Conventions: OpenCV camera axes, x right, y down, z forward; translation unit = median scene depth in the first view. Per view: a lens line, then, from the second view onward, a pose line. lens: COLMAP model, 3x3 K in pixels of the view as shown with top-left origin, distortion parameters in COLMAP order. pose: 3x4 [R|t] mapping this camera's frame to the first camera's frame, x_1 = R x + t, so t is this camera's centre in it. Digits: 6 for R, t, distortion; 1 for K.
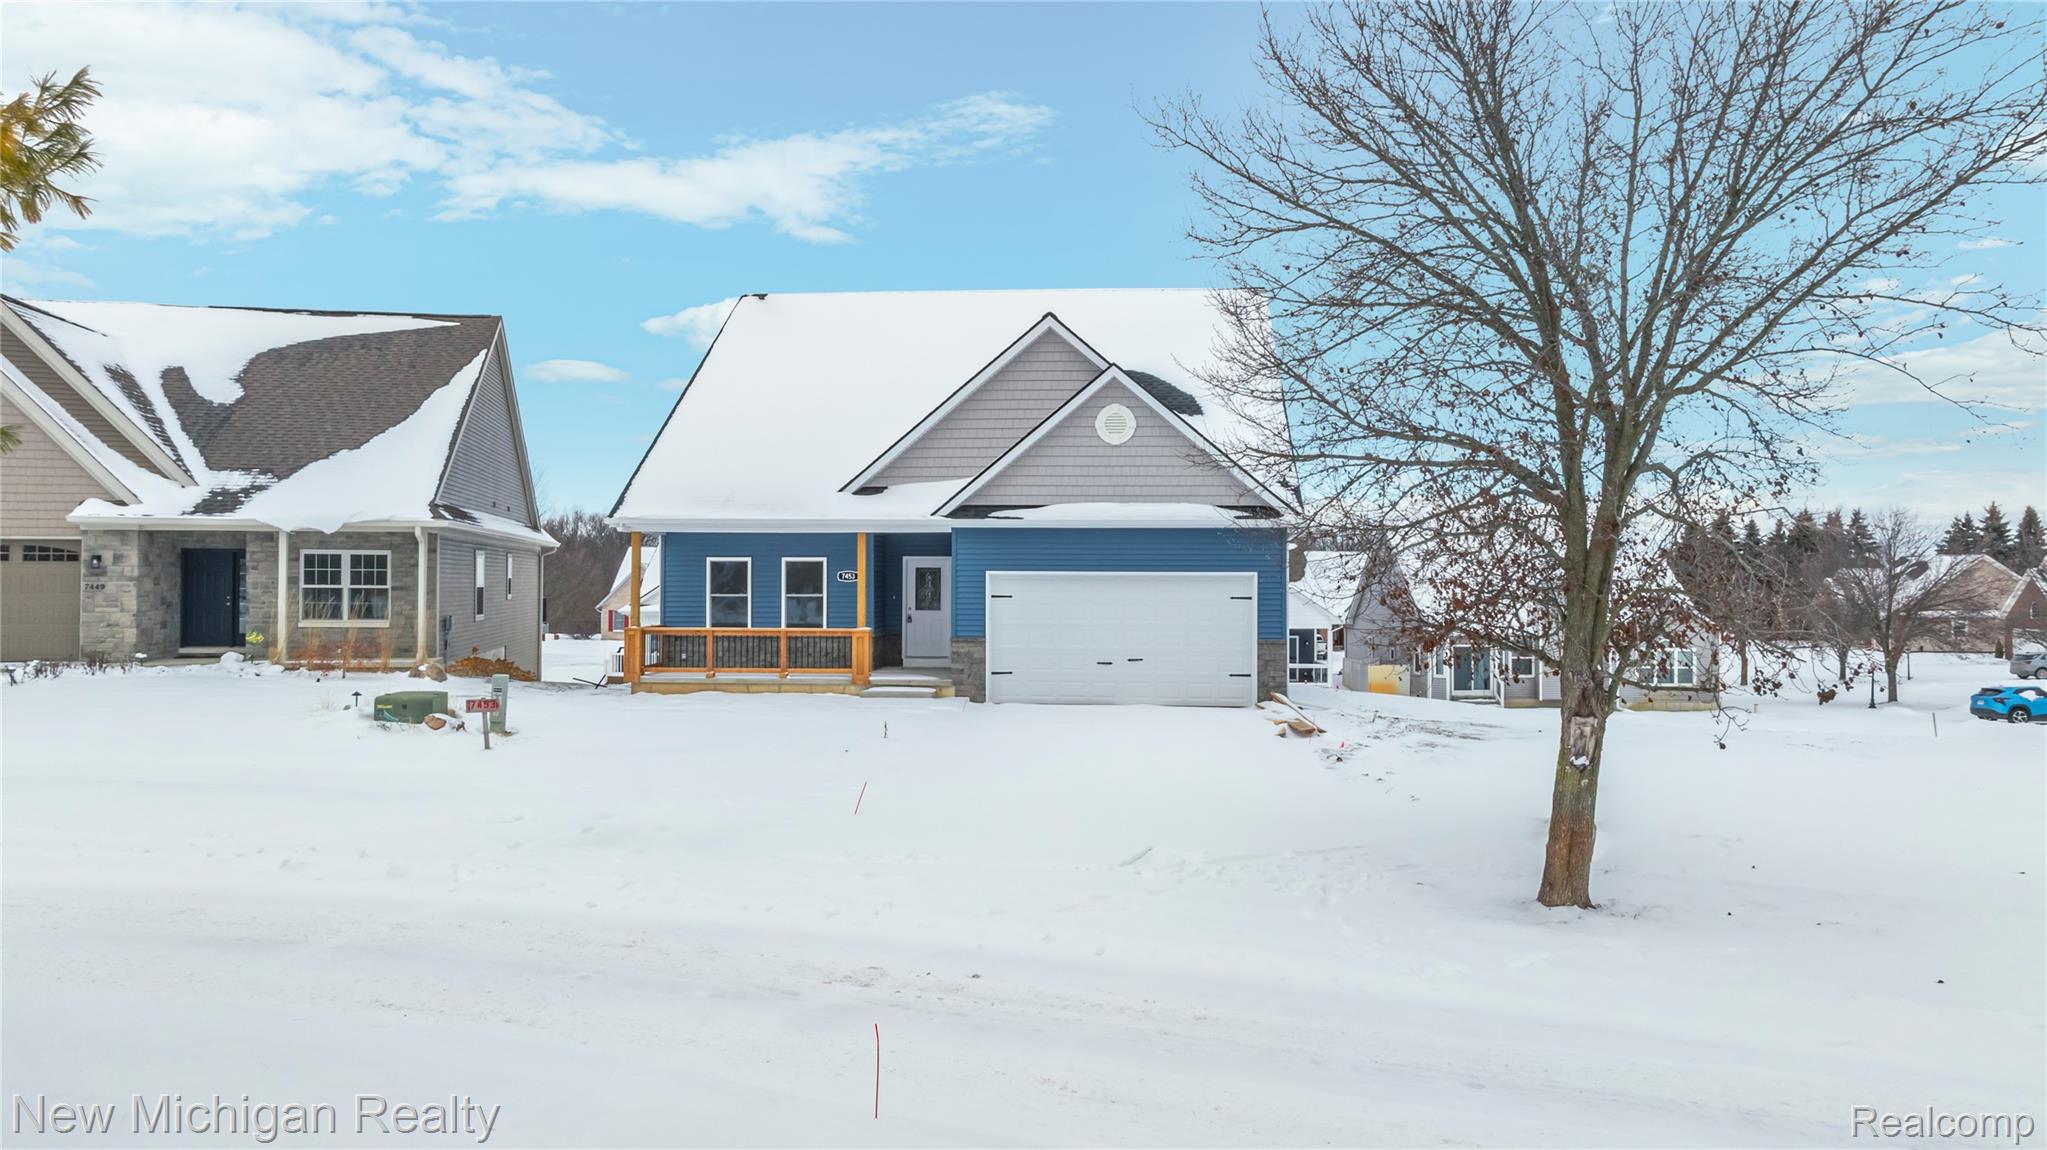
lens RADIAL K [[1443.9, 0, 1030.0], [0, 1443.9, 561.2], [0, 0, 1]] dist [-0.029537, 0.001486]
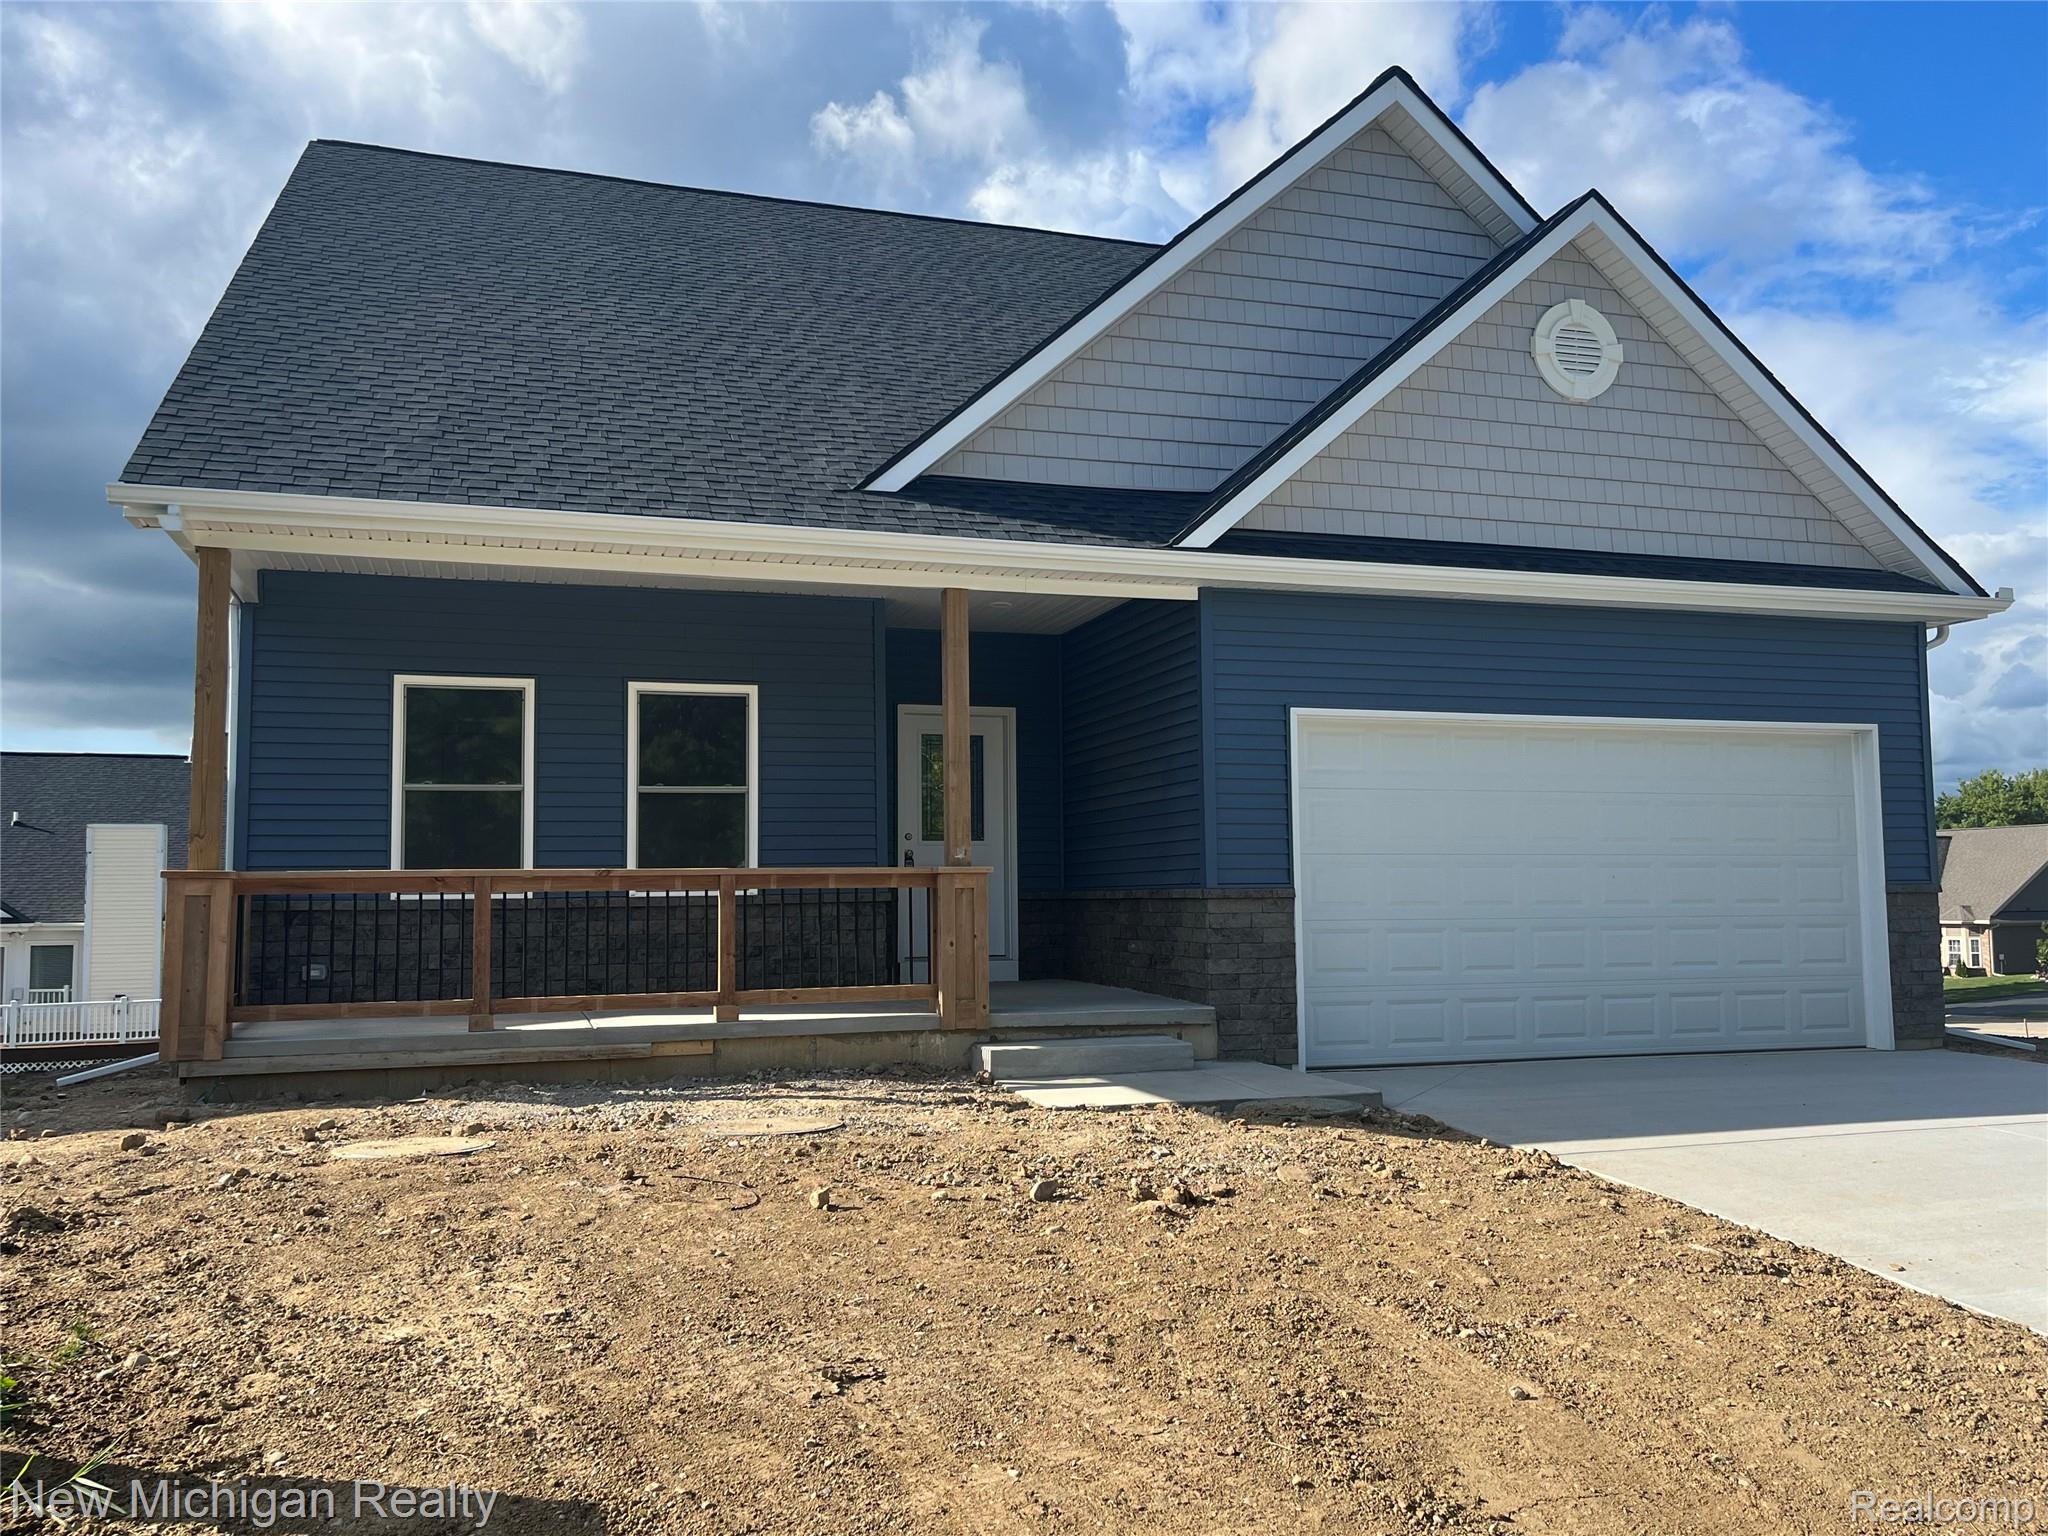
lens RADIAL K [[1648.7, 0, 1030.0], [0, 1648.7, 777.7], [0, 0, 1]] dist [0.040160, -0.003330]
pose [[0.923433, 0.015961, 0.383429, -0.250104], [0.009043, 0.997952, -0.063320, 0.050299], [-0.383654, 0.061939, 0.921397, 0.624116]]
